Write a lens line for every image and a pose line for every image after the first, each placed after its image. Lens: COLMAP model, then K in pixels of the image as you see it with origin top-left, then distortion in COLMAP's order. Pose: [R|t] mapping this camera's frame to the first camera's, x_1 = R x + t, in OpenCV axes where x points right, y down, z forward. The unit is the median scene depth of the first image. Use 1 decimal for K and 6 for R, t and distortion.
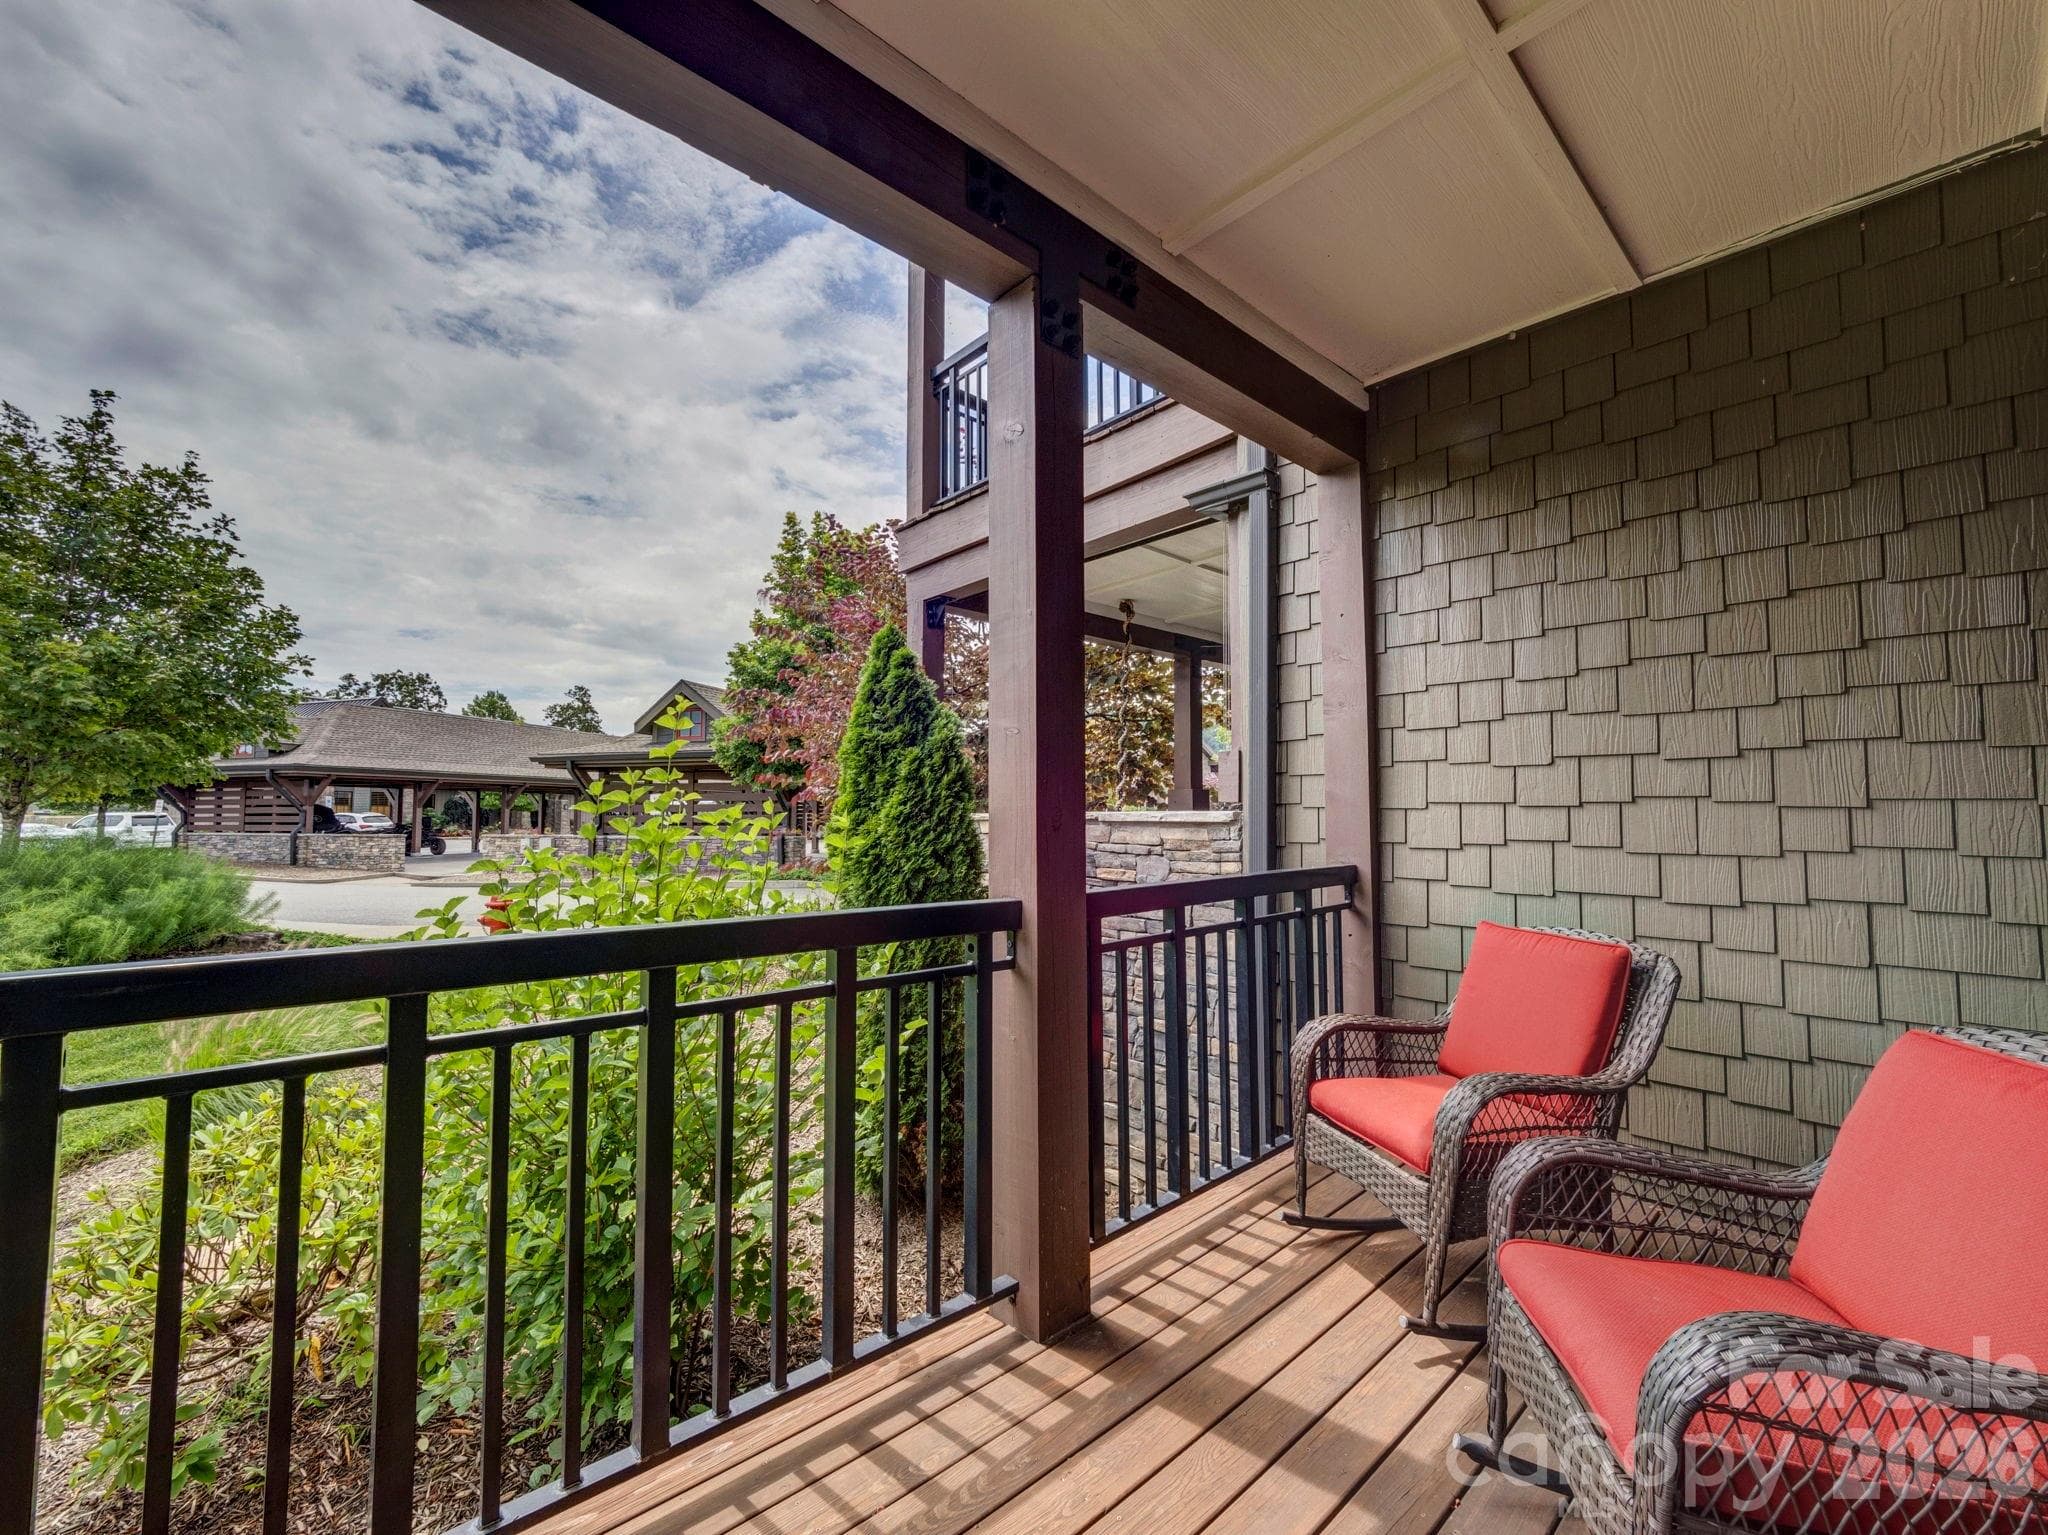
lens RADIAL K [[865.8, 0, 1029.3], [0, 865.8, 769.9], [0, 0, 1]] dist [-0.004856, -0.000337]
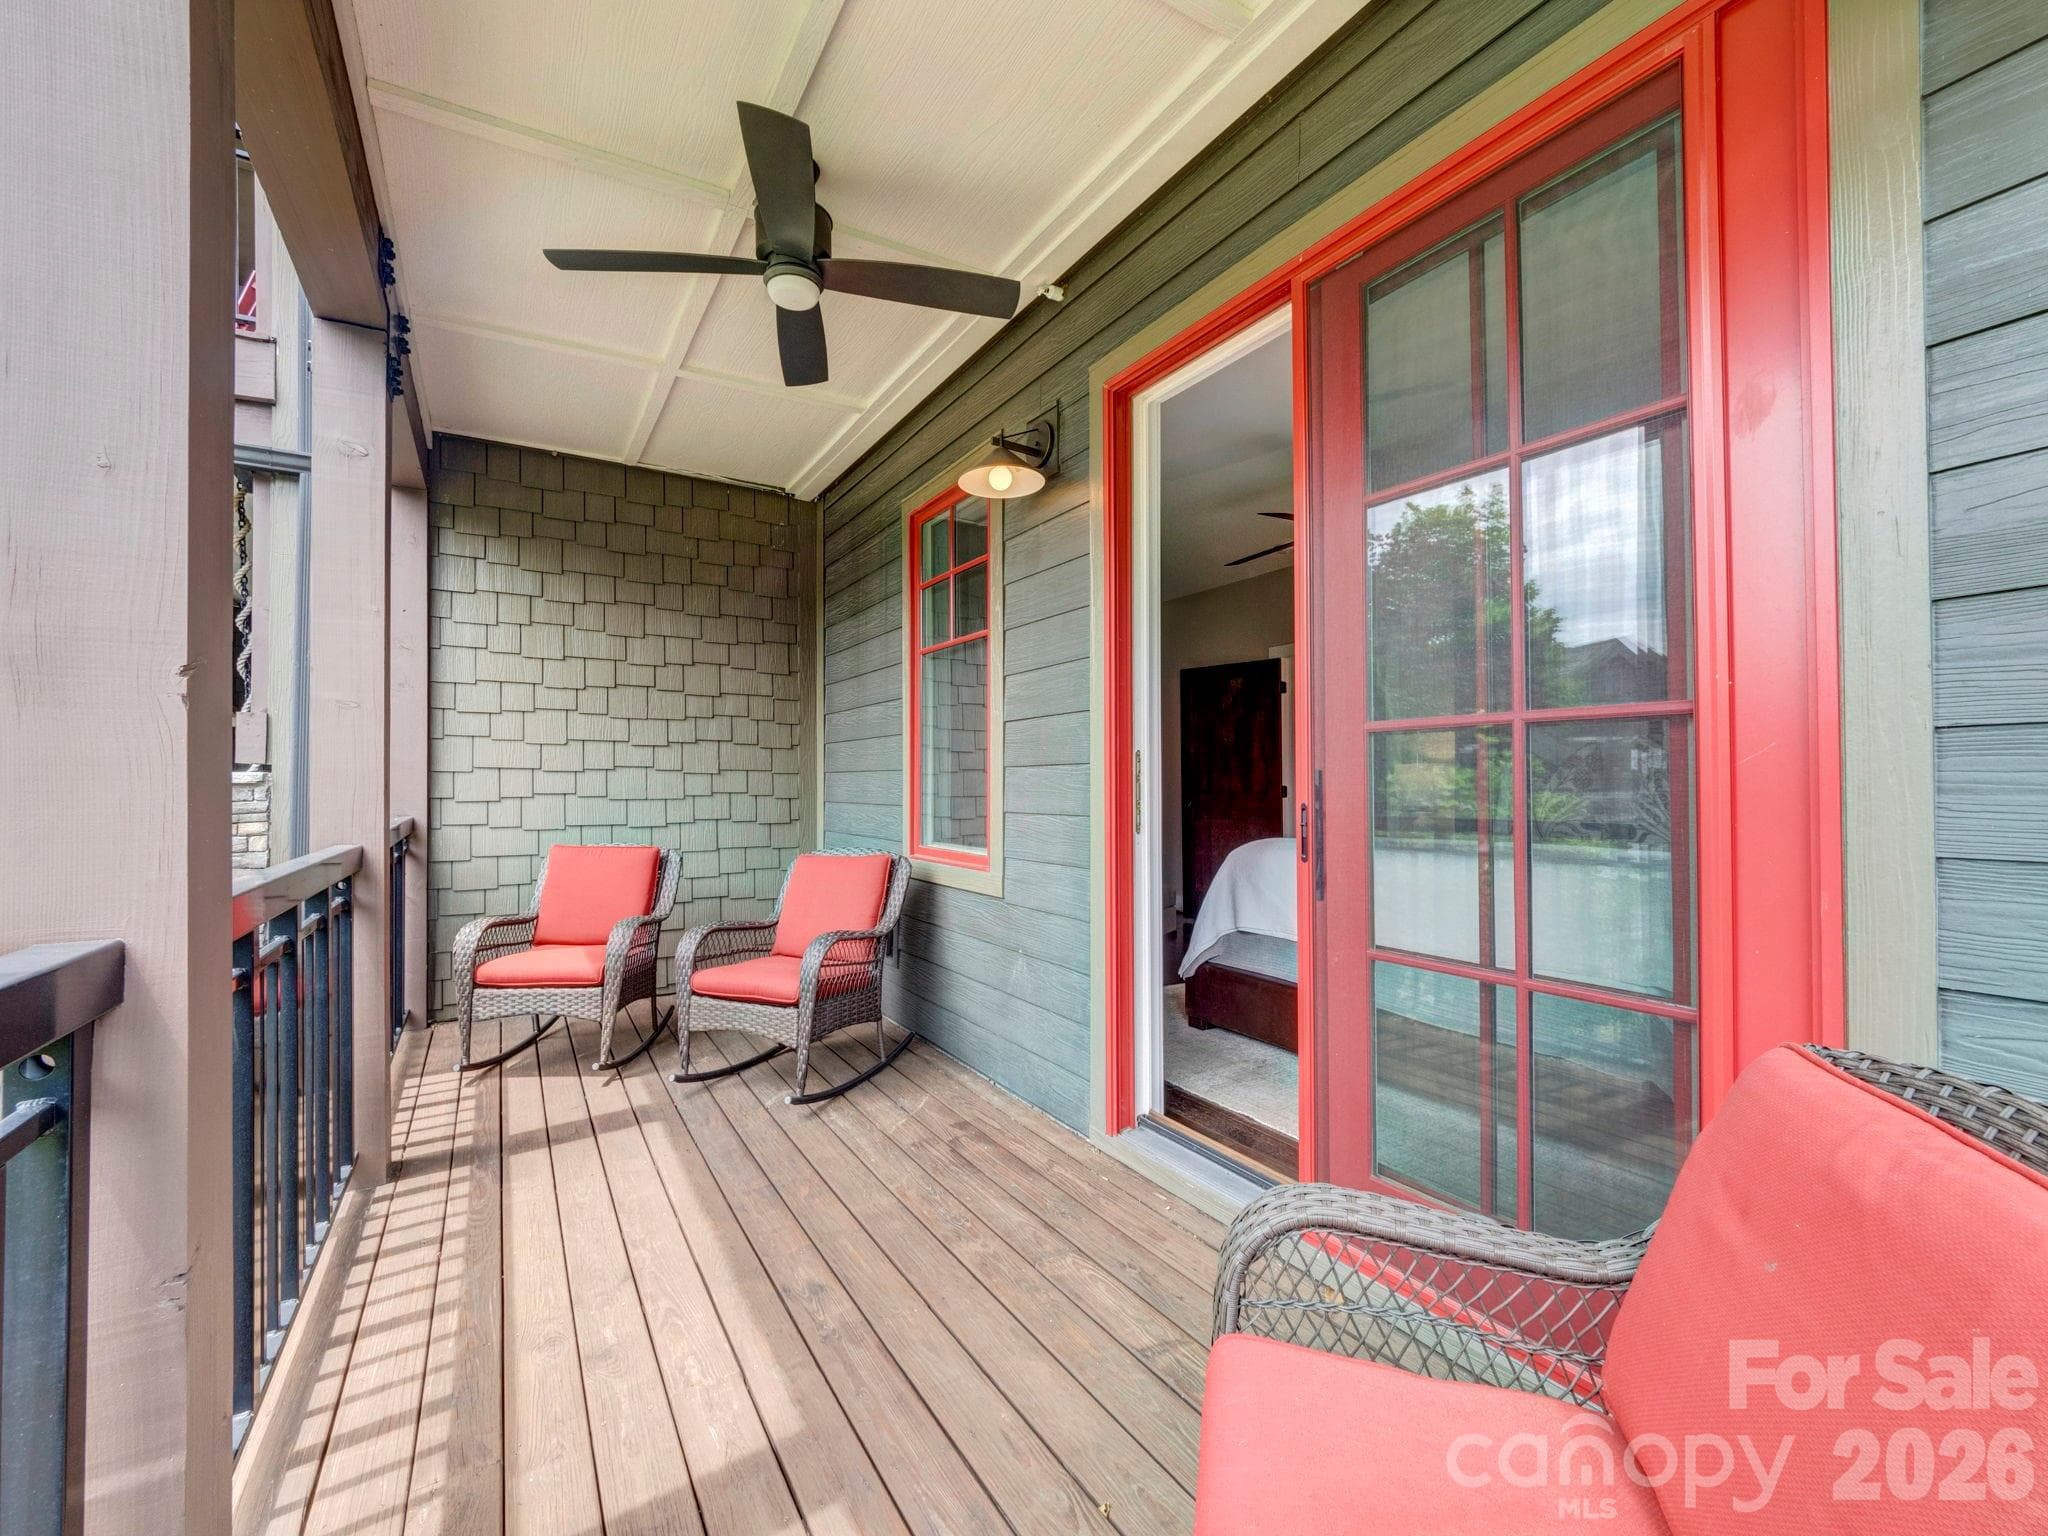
lens RADIAL K [[865.8, 0, 1020.8], [0, 865.8, 769.6], [0, 0, 1]] dist [-0.004856, -0.000337]
pose [[0.199619, 0.011251, 0.979809, -0.805890], [-0.052279, 0.998632, -0.000816, -0.002372], [-0.978478, -0.051061, 0.199934, -0.115501]]
